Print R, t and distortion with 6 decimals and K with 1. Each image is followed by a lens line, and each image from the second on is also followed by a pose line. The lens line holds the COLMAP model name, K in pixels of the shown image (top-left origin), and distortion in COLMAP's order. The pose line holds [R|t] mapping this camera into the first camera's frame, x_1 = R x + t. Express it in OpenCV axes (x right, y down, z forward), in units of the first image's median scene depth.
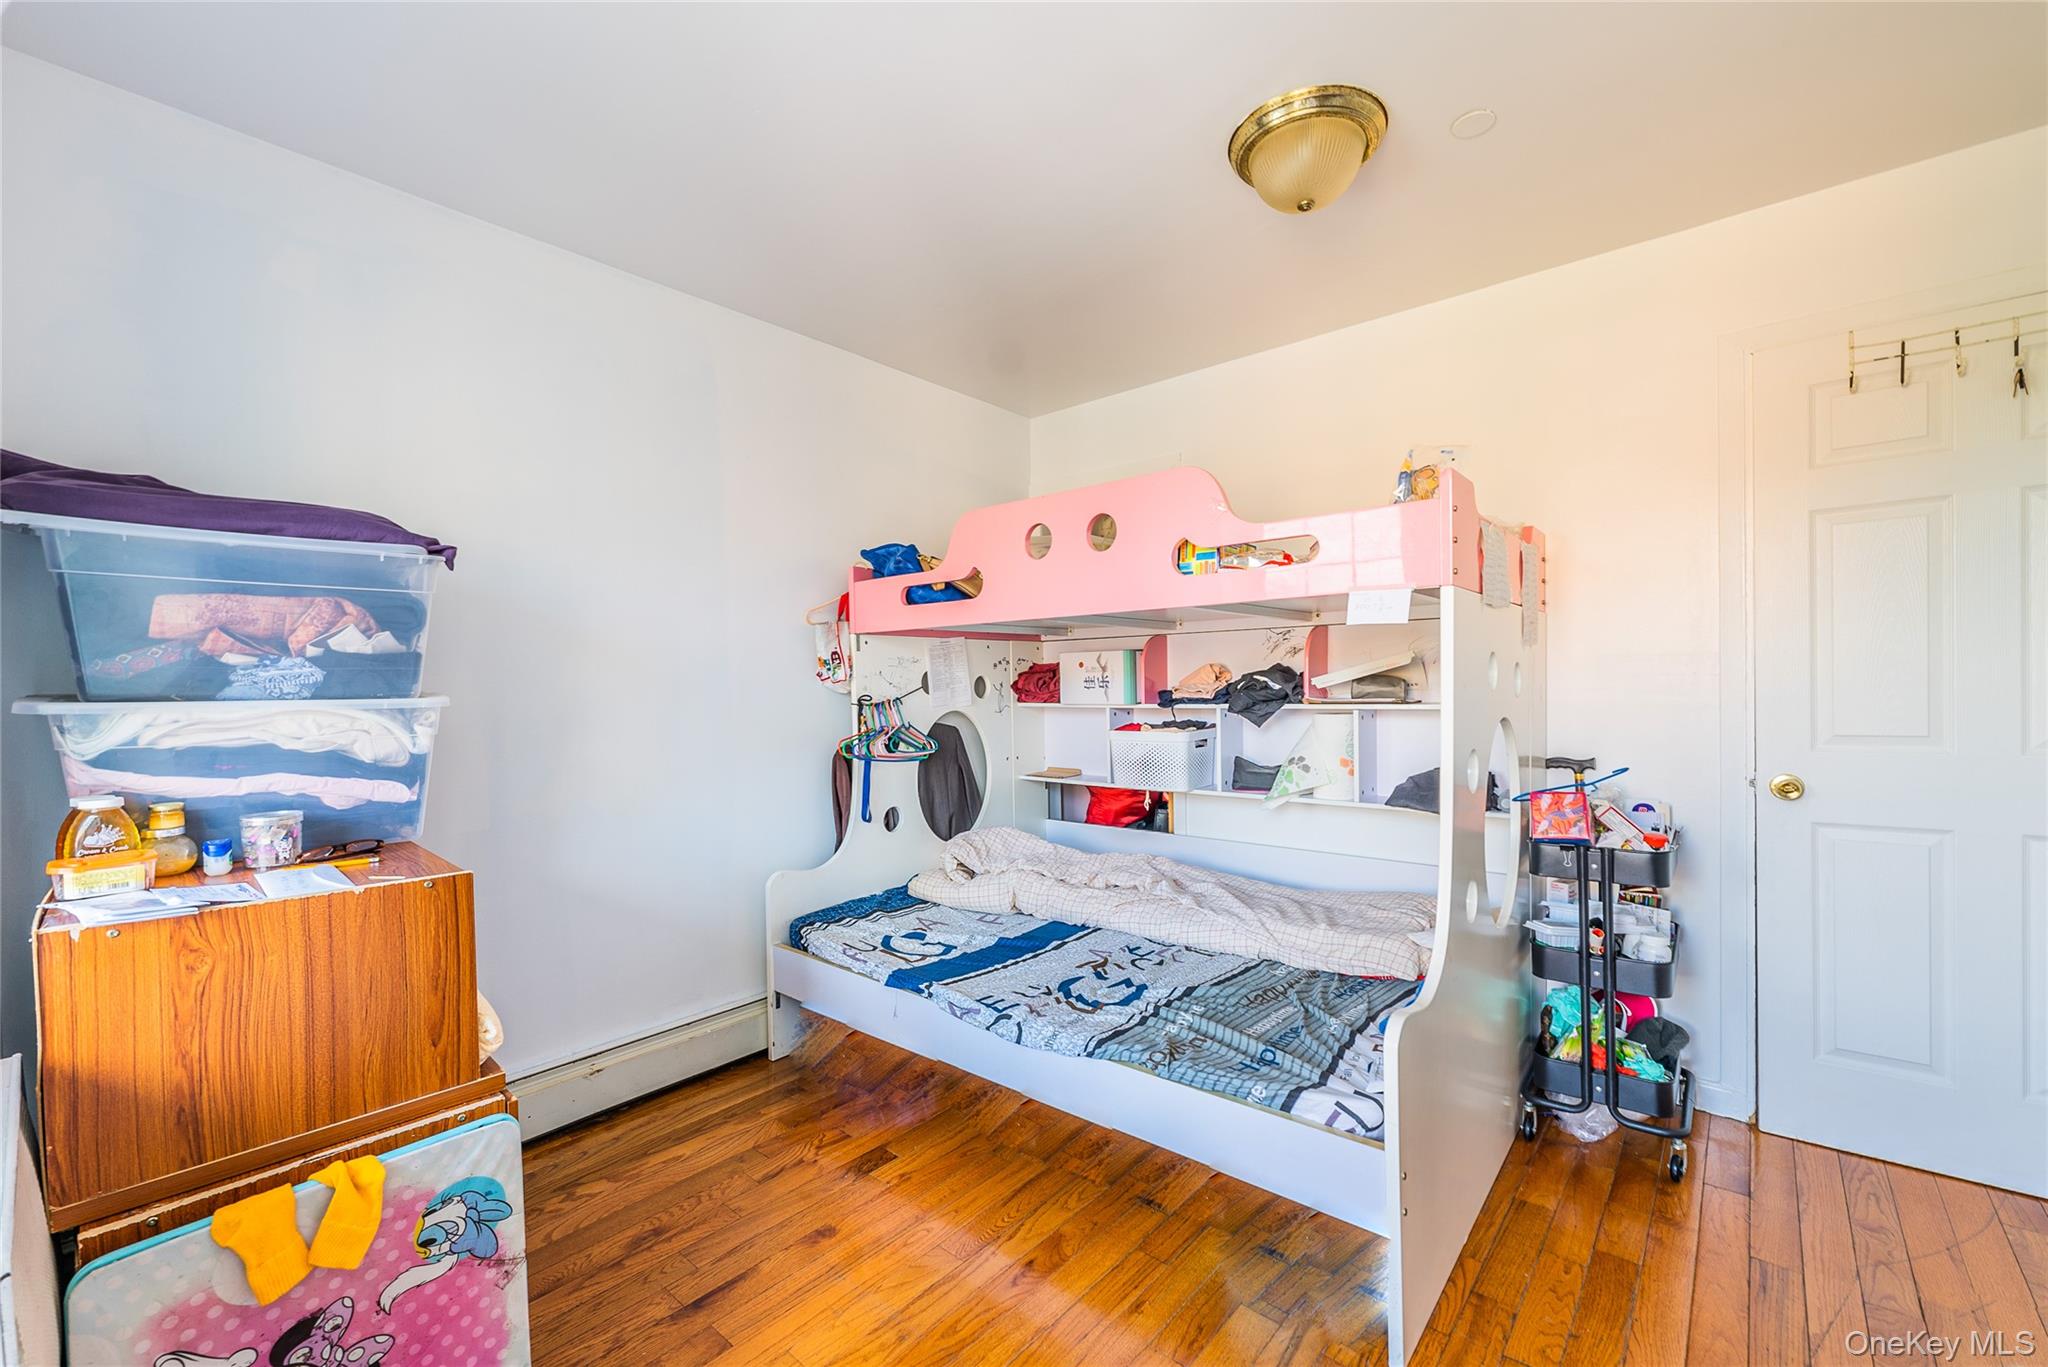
lens RADIAL K [[853.0, 0, 1026.6], [0, 853.0, 695.5], [0, 0, 1]] dist [0.001339, 0.000291]
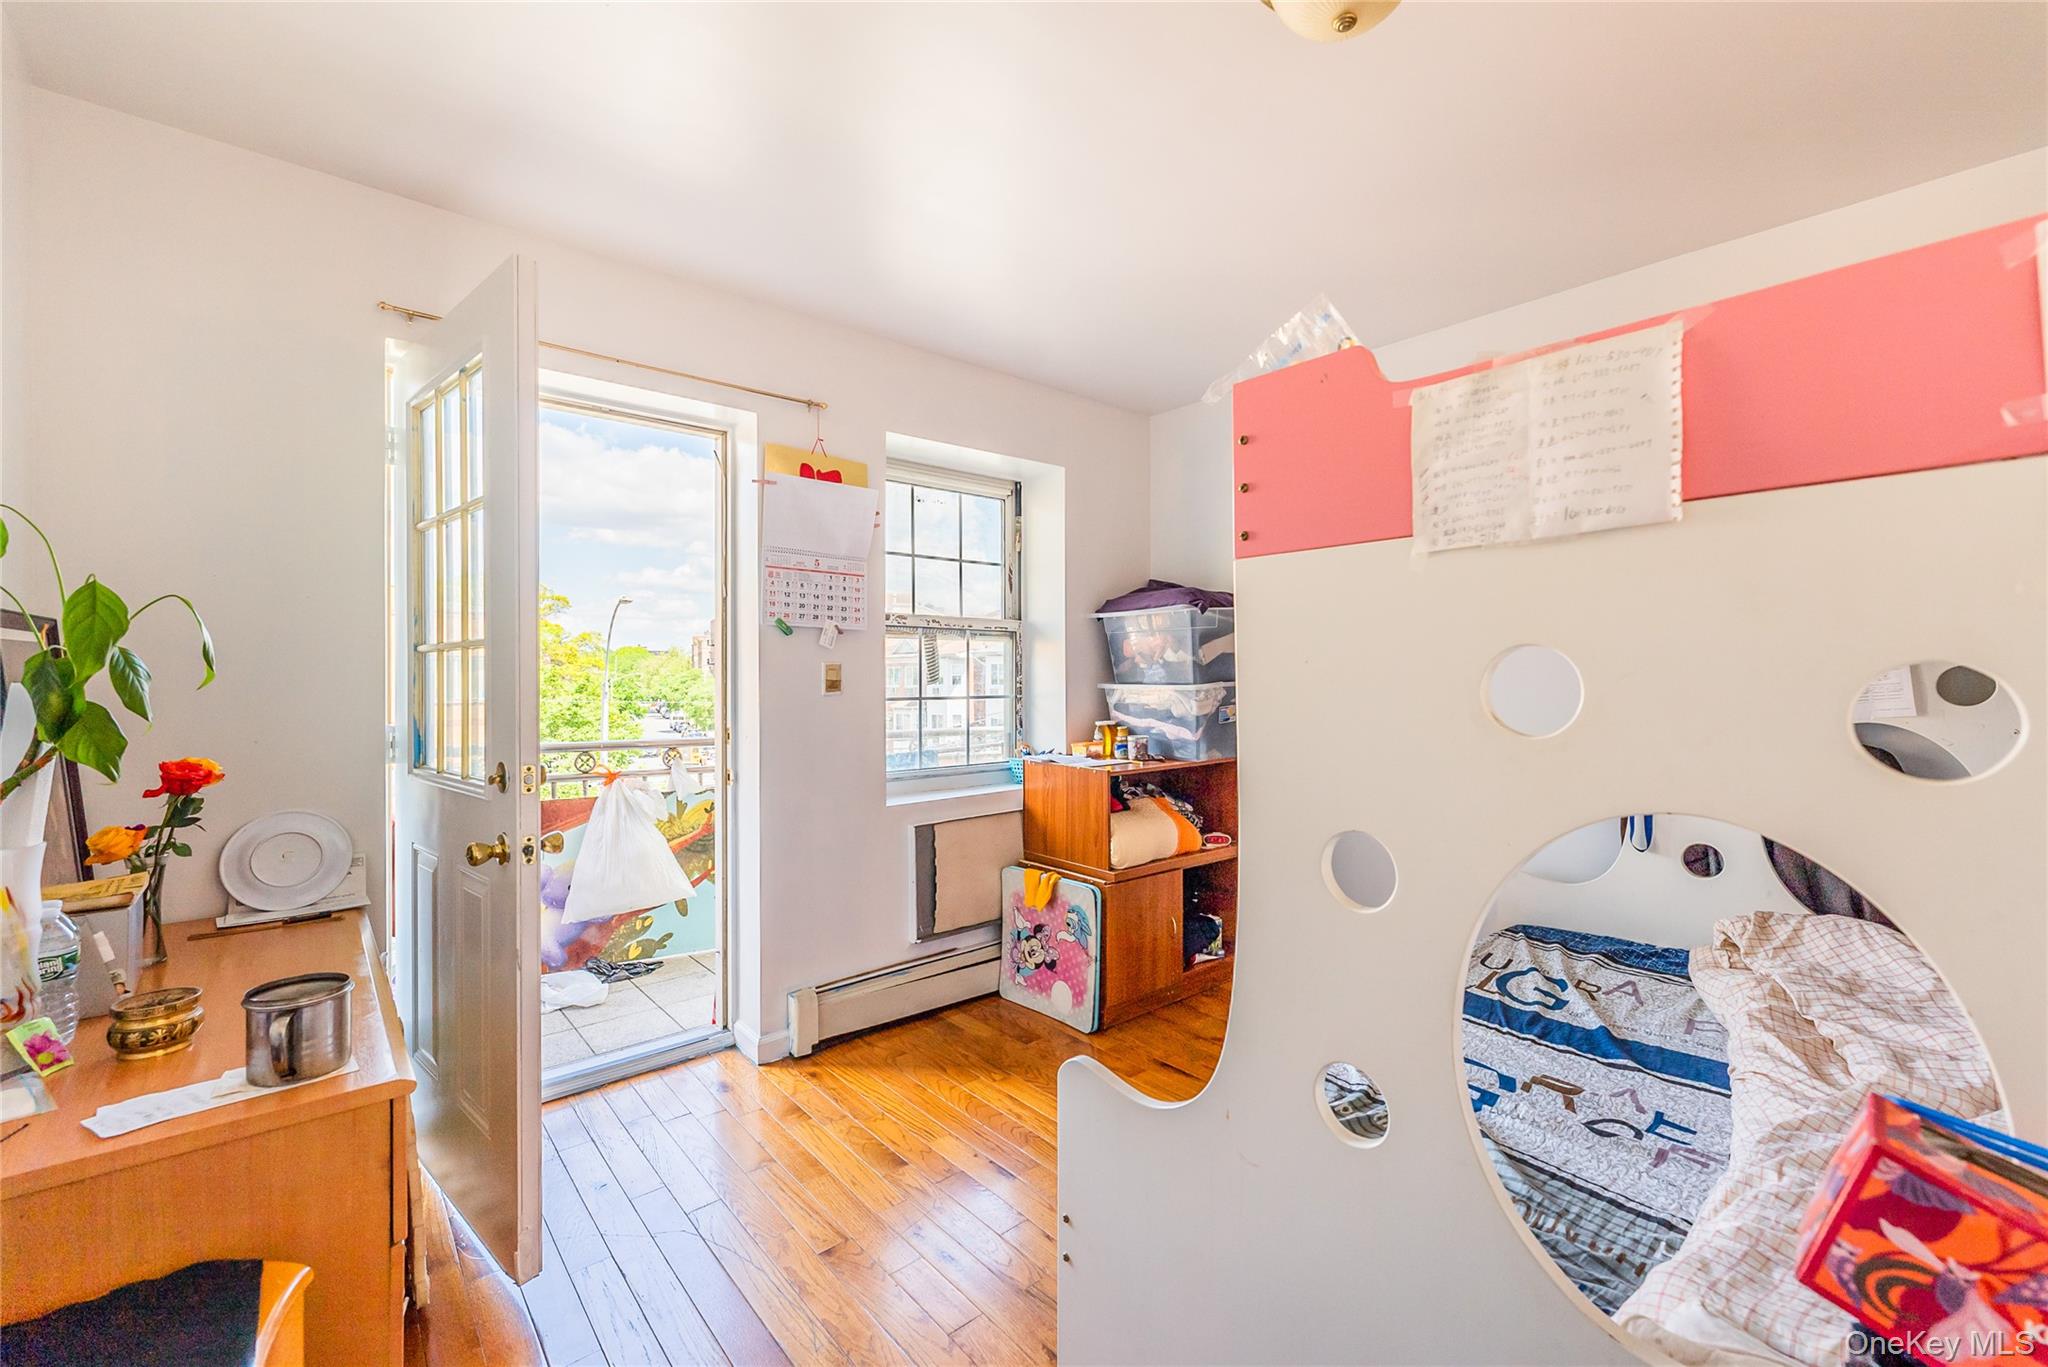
lens RADIAL K [[839.2, 0, 1029.6], [0, 839.2, 674.6], [0, 0, 1]] dist [-0.000945, -0.000095]
pose [[-0.152371, 0.014845, -0.988212, 0.840040], [-0.003602, 0.999872, 0.015575, -0.034271], [0.988317, 0.005933, -0.152298, 0.681588]]
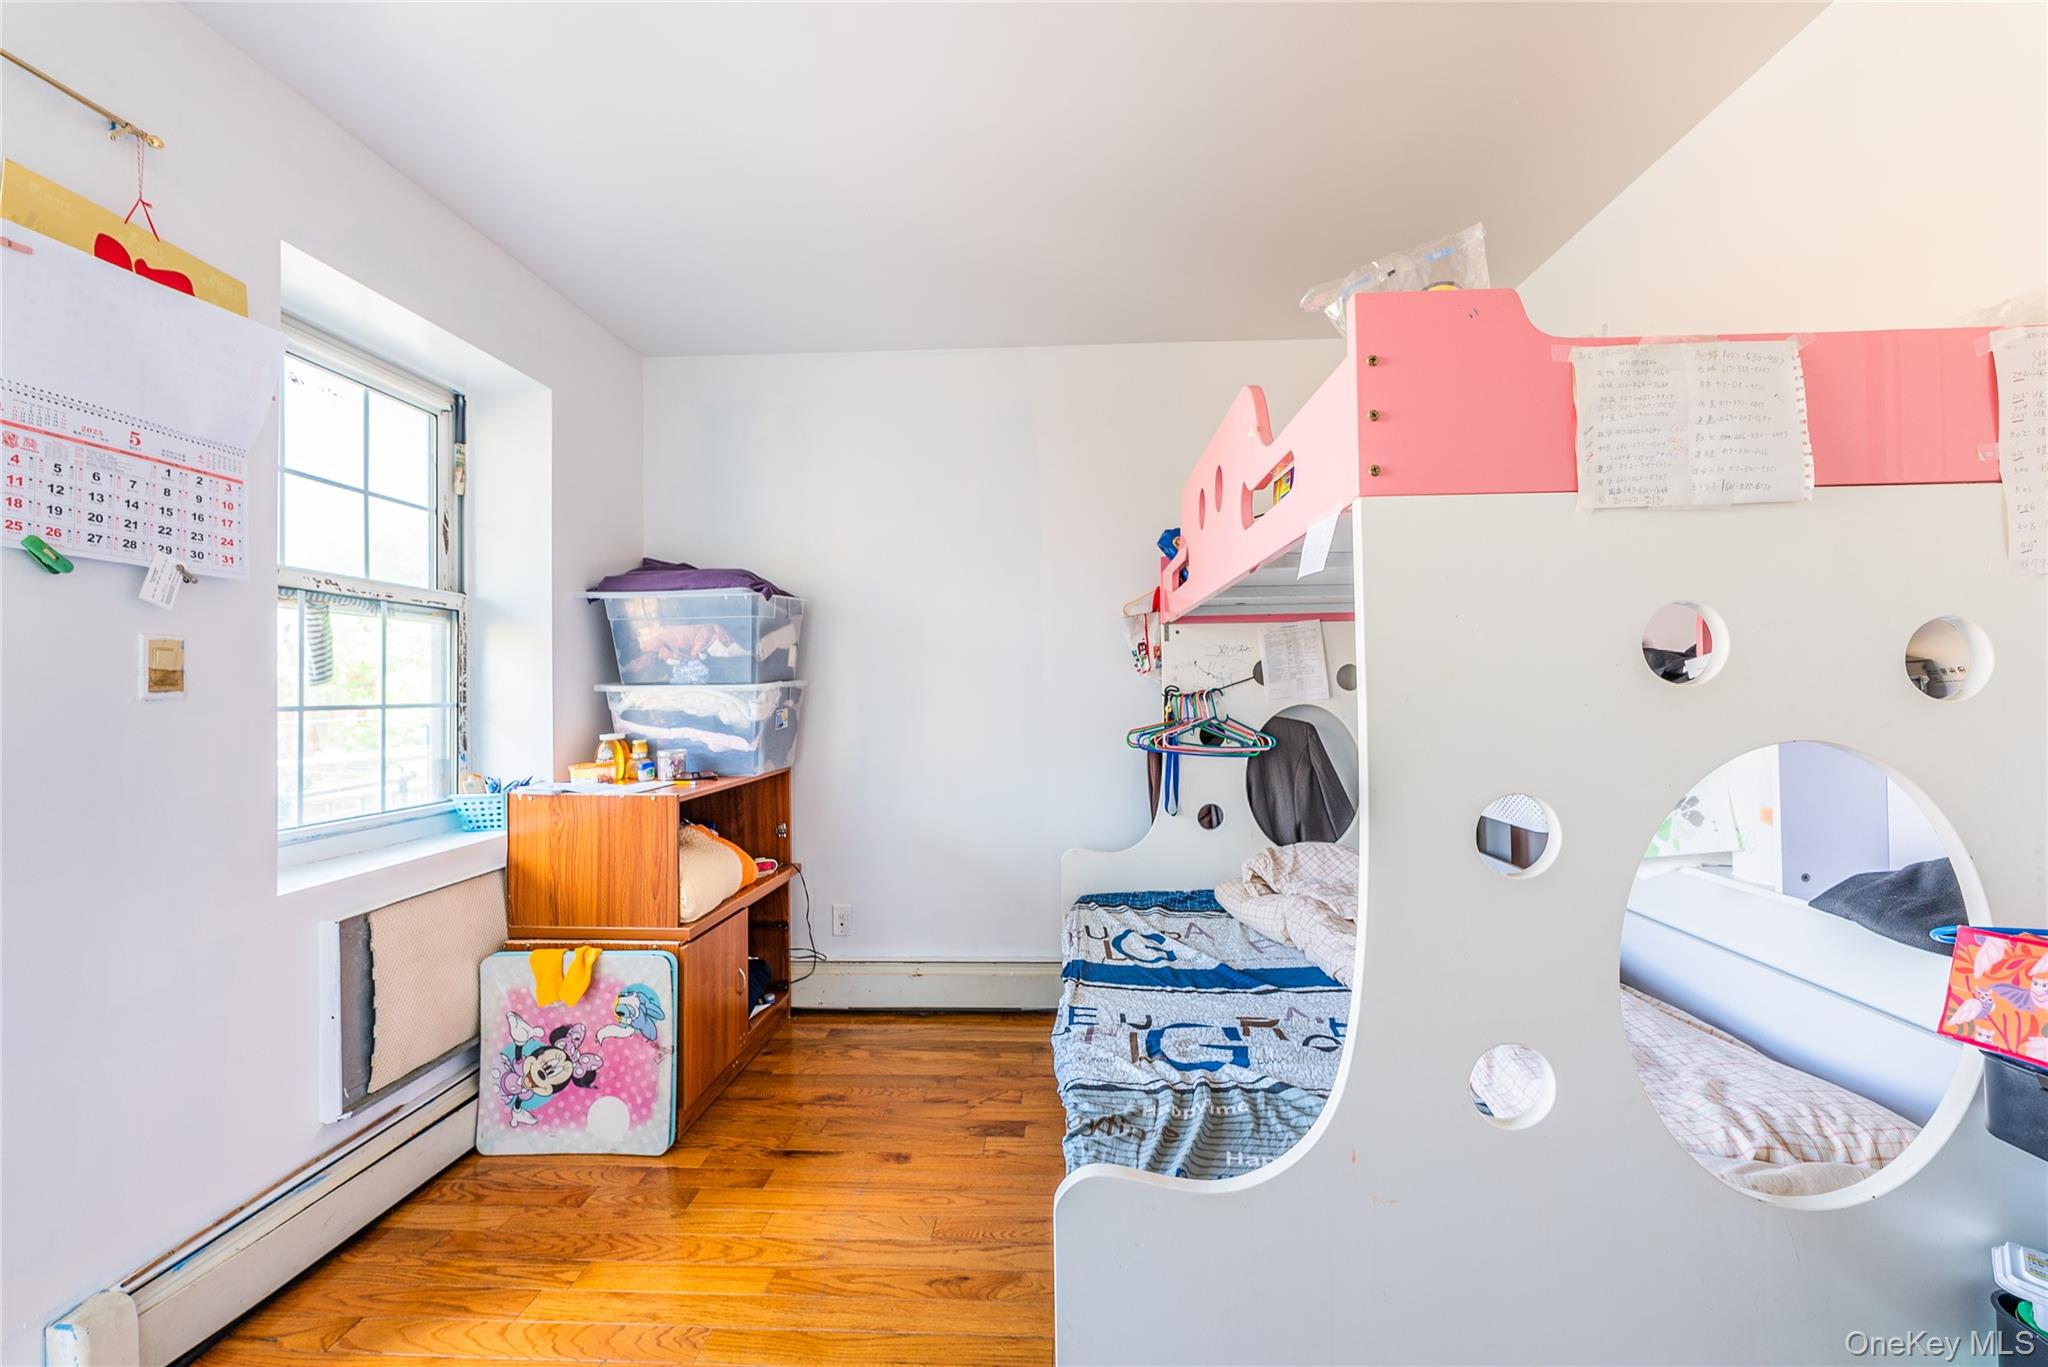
lens RADIAL K [[823.7, 0, 1023.5], [0, 823.7, 675.8], [0, 0, 1]] dist [0.000666, 0.000192]
pose [[0.606401, -0.003833, -0.795150, 0.573011], [-0.007696, 0.999913, -0.010689, -0.000537], [0.795122, 0.012601, 0.606319, 0.356243]]
